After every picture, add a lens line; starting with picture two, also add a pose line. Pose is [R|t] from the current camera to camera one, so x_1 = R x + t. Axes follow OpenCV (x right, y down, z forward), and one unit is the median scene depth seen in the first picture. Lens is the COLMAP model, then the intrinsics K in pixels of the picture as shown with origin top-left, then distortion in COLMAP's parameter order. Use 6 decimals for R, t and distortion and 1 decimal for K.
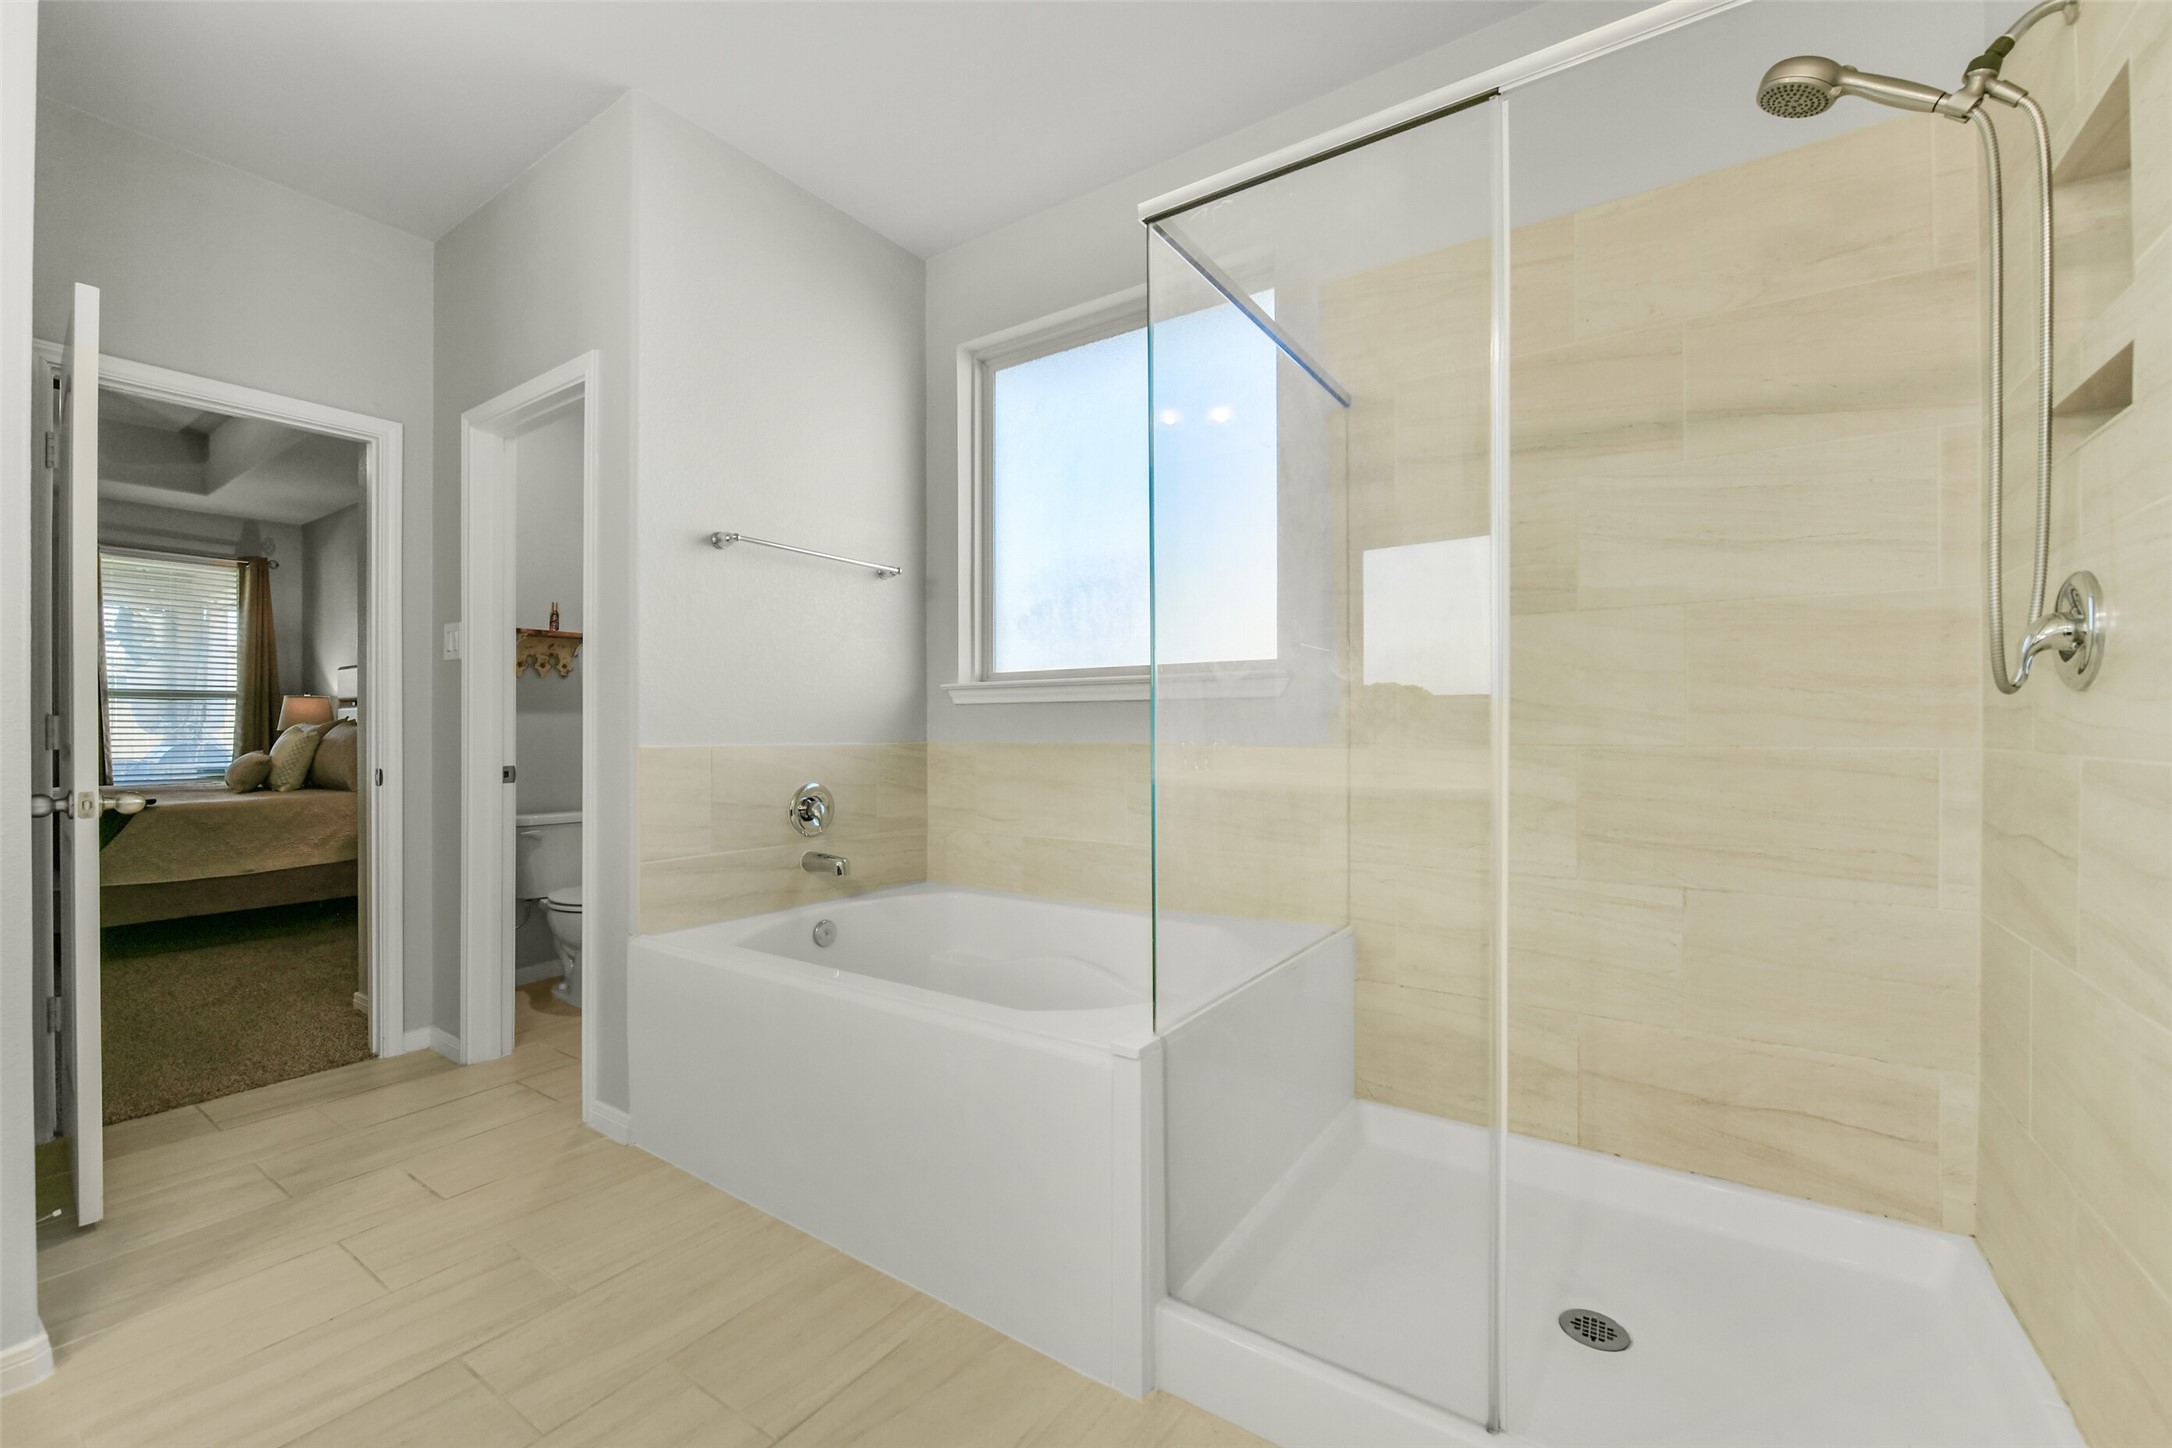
lens RADIAL K [[875.3, 0, 1089.8], [0, 875.3, 729.0], [0, 0, 1]] dist [0.011793, 0.000356]
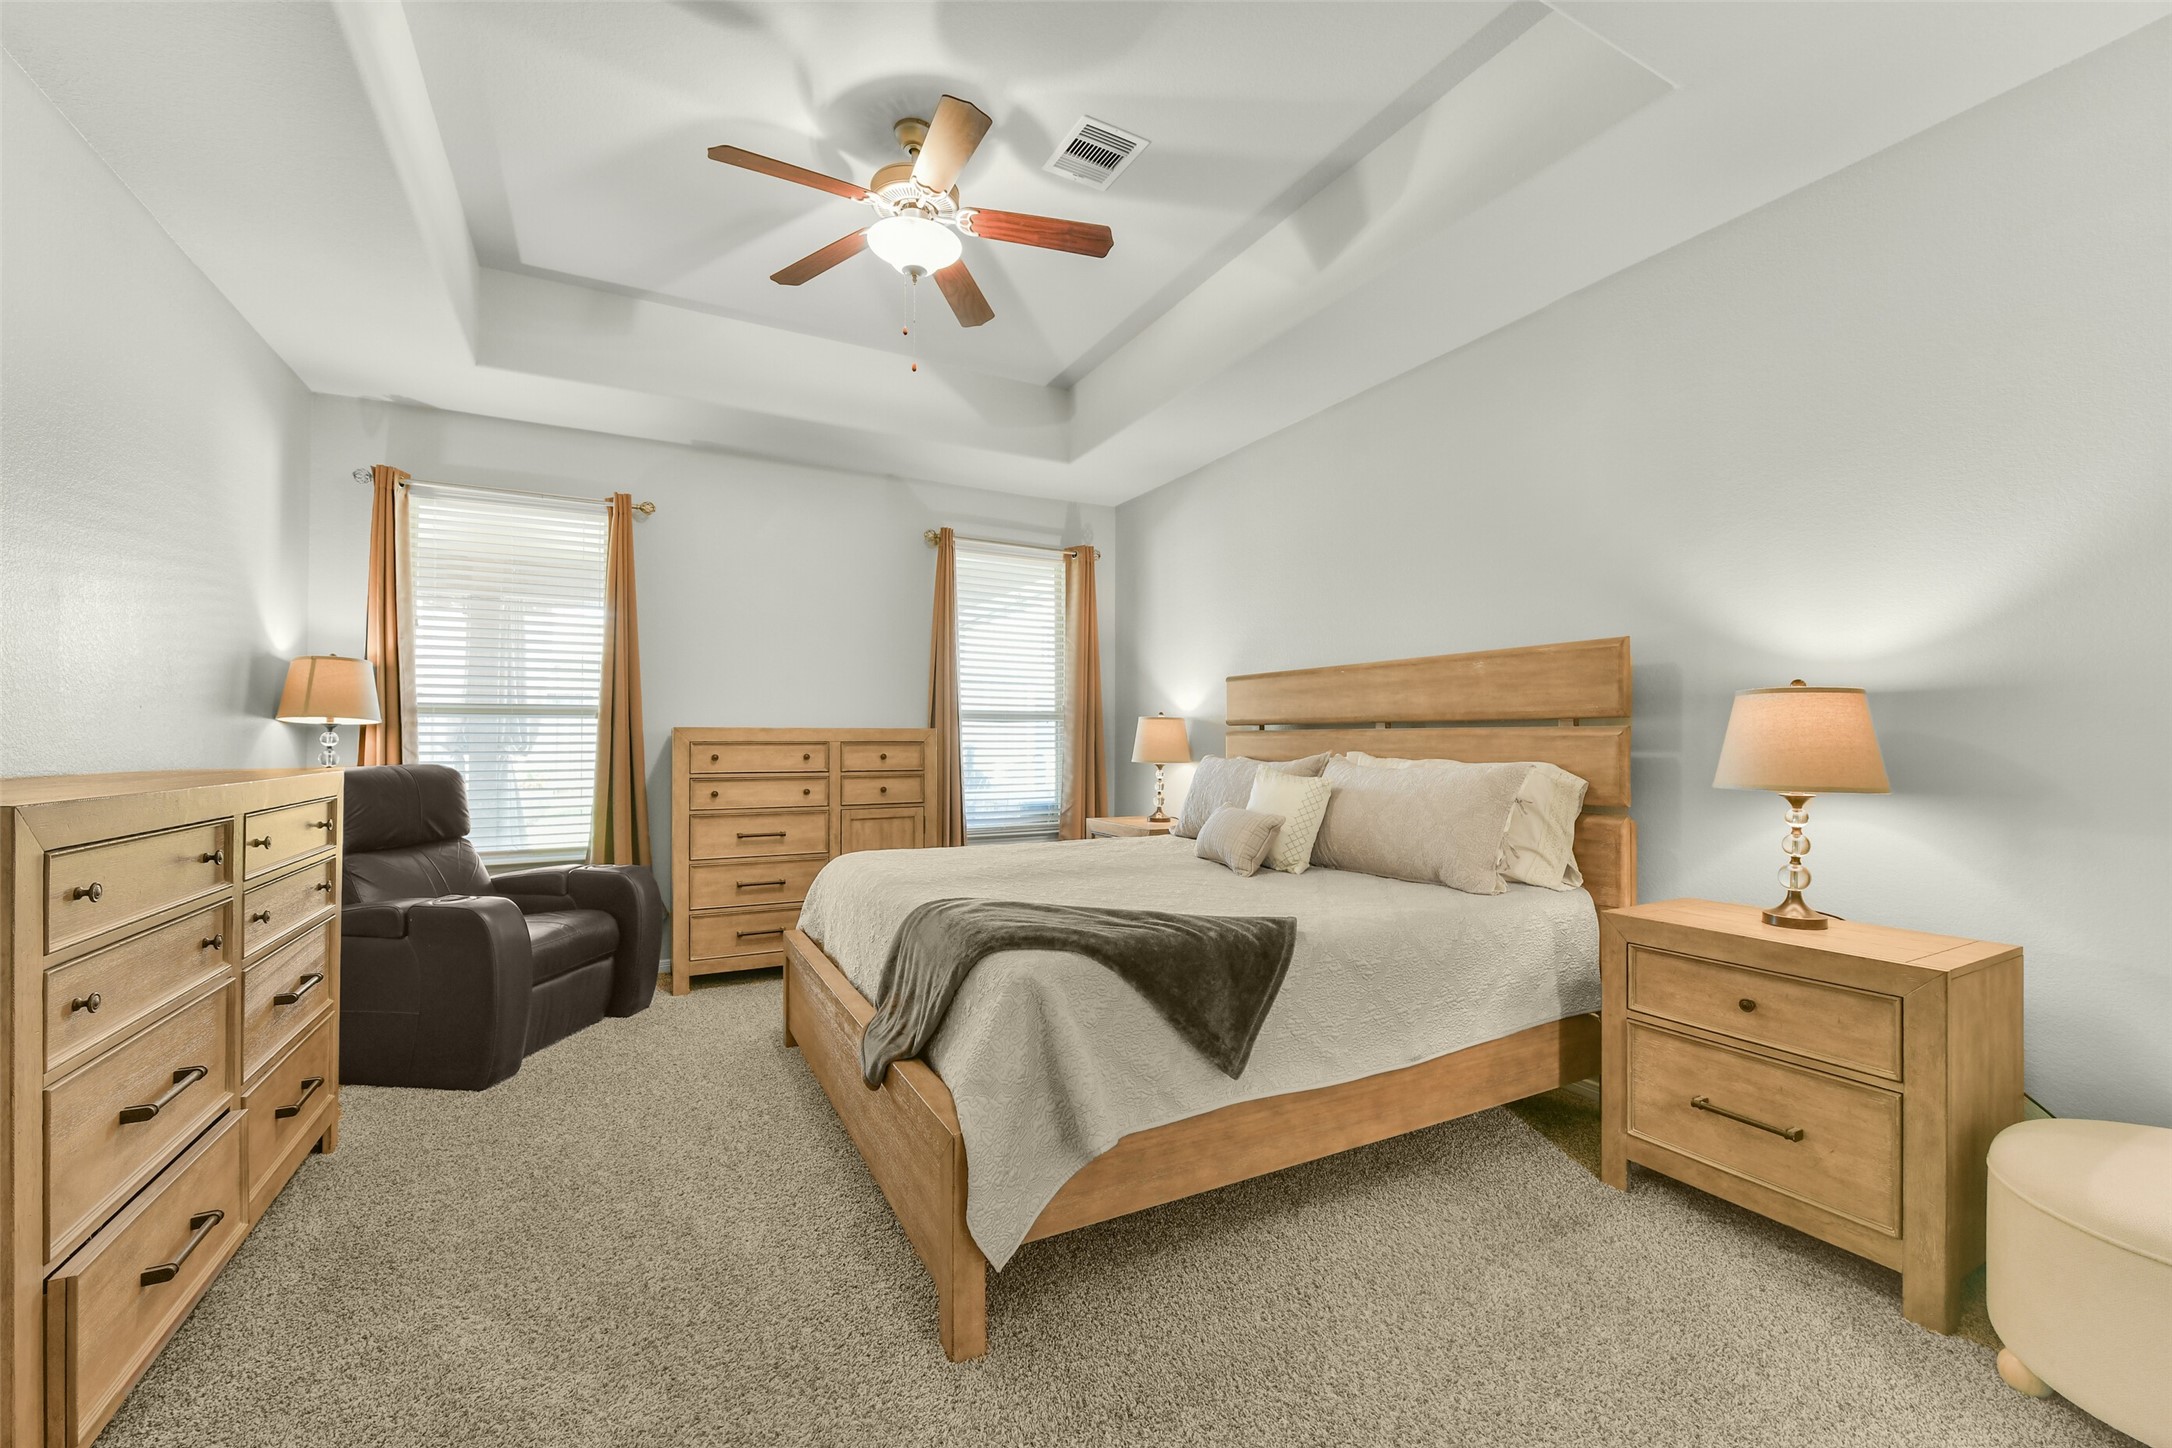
lens RADIAL K [[875.3, 0, 1076.0], [0, 875.3, 735.7], [0, 0, 1]] dist [0.011793, 0.000356]
pose [[0.884073, -0.004276, -0.467328, -0.576685], [0.002493, 0.999987, -0.004434, -0.017783], [0.467341, 0.002755, 0.884073, 0.293428]]
